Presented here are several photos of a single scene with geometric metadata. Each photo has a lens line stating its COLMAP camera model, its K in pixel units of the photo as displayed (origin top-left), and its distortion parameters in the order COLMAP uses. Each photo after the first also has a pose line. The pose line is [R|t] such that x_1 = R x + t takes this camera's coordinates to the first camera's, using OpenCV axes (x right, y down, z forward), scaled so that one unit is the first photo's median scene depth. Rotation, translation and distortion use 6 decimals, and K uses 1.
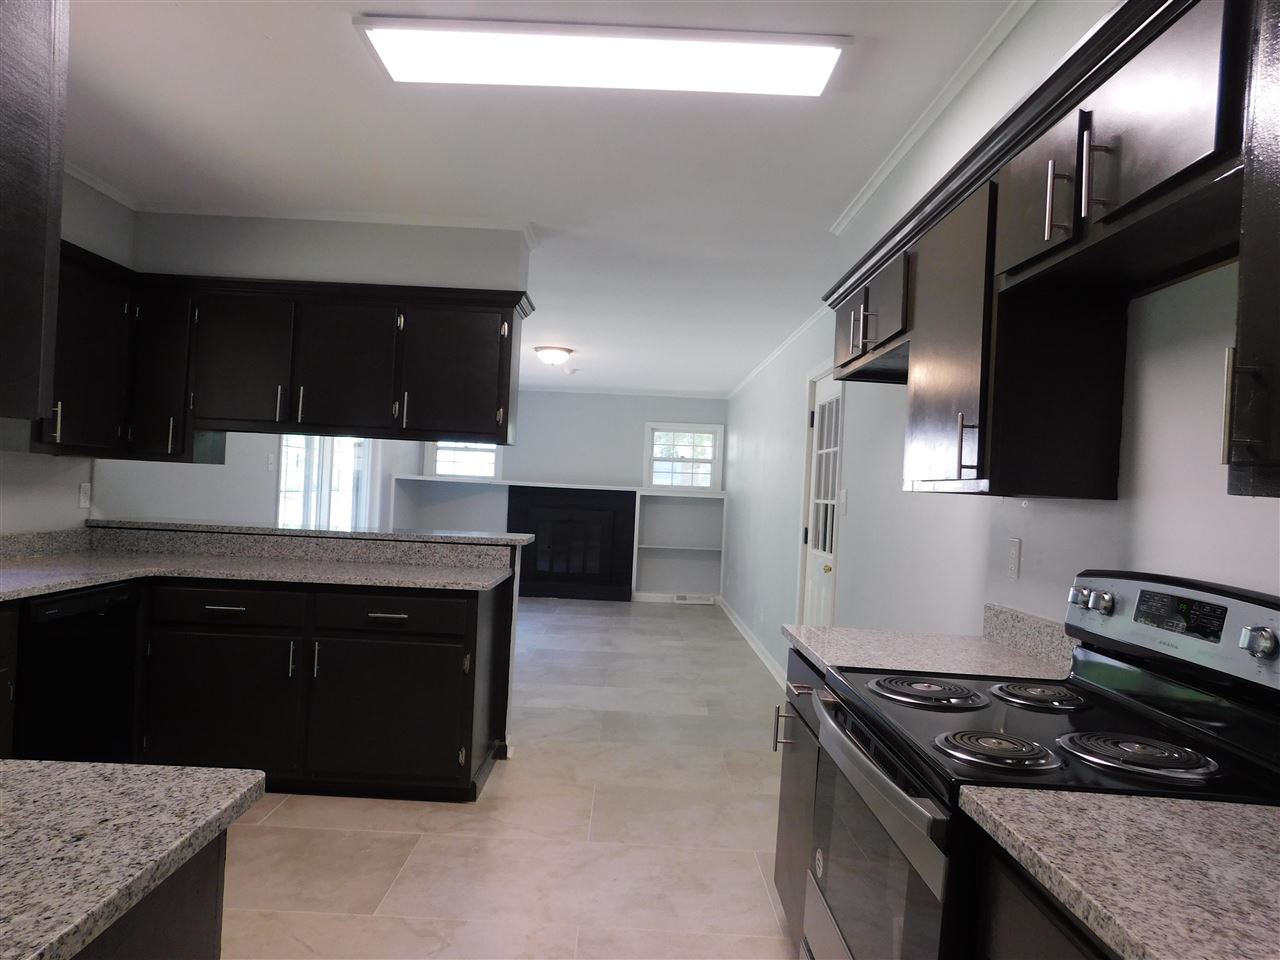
lens RADIAL K [[849.6, 0, 638.8], [0, 849.6, 459.2], [0, 0, 1]] dist [-0.051948, 0.043236]
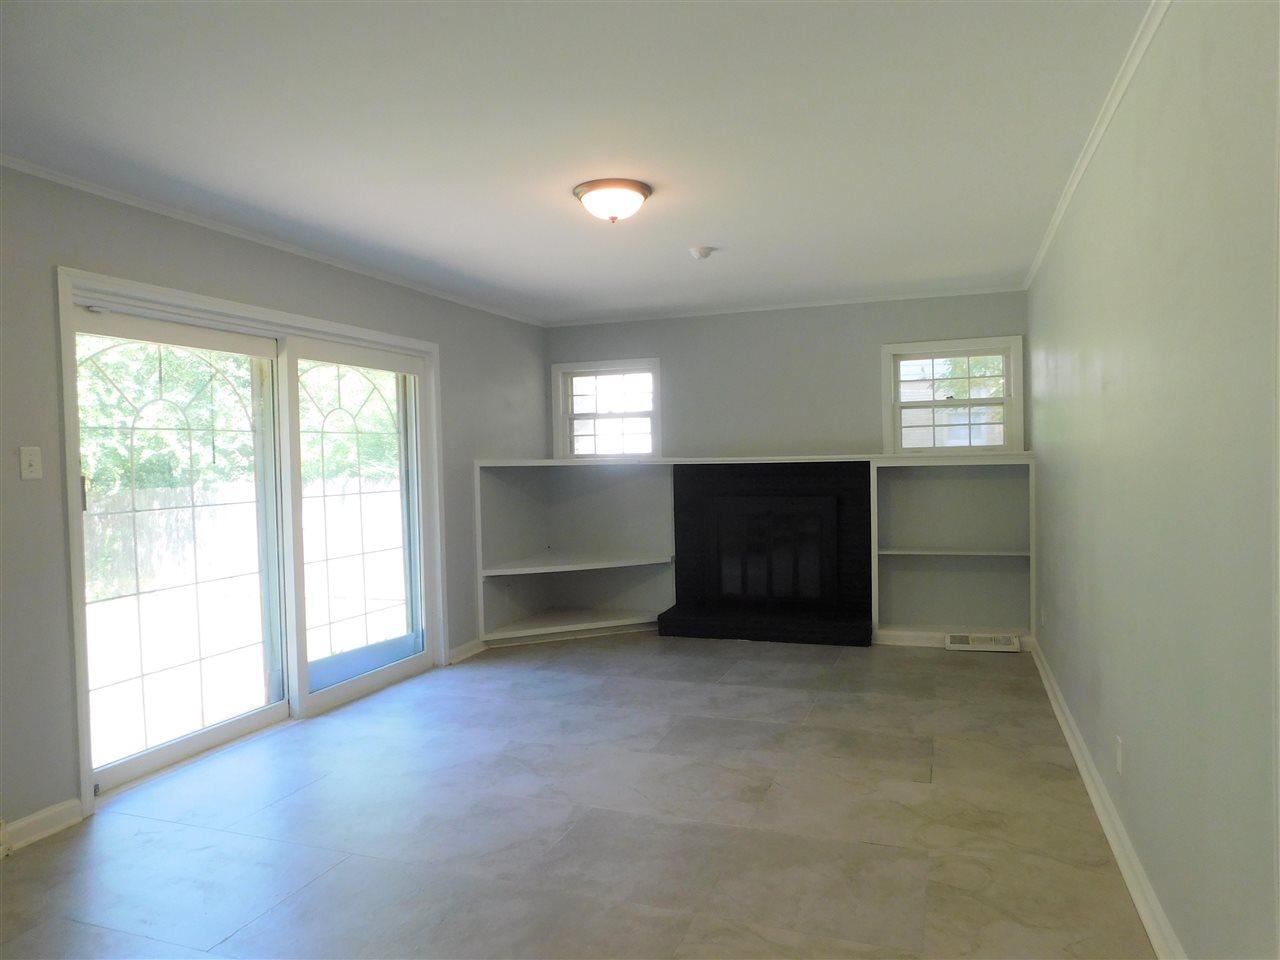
lens RADIAL K [[863.8, 0, 643.1], [0, 863.8, 475.8], [0, 0, 1]] dist [-0.041192, 0.004215]
pose [[0.936991, -0.058990, -0.344337, 0.137580], [0.076633, 0.996341, 0.037841, 0.031277], [0.340845, -0.061844, 0.938083, 0.934119]]
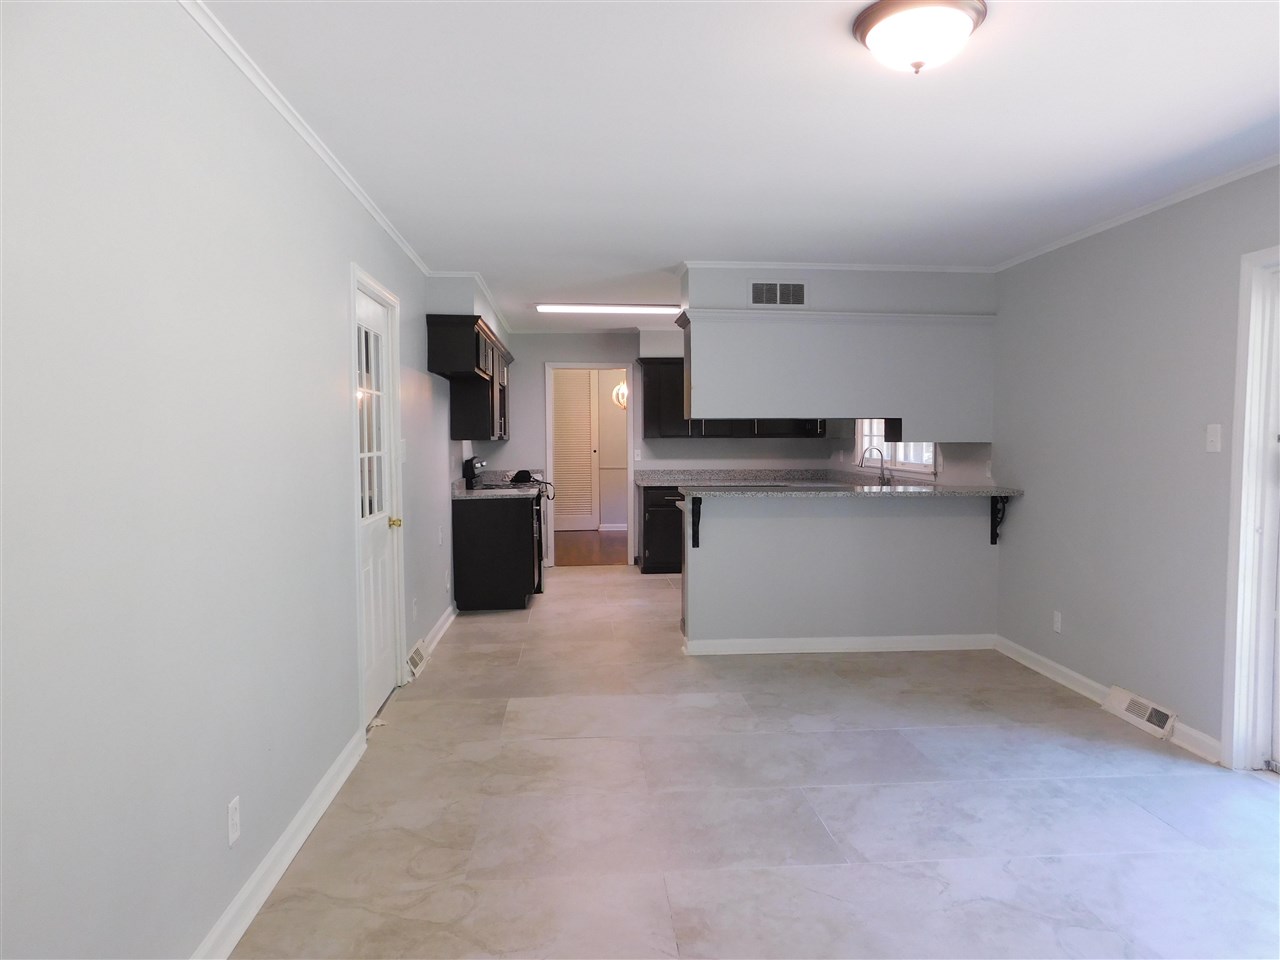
lens RADIAL K [[849.6, 0, 642.4], [0, 849.6, 485.8], [0, 0, 1]] dist [-0.051948, 0.043236]
pose [[-0.996385, -0.041088, -0.074358, 0.047982], [-0.043150, 0.998721, 0.026339, 0.052682], [0.073181, 0.029452, -0.996884, 1.992205]]
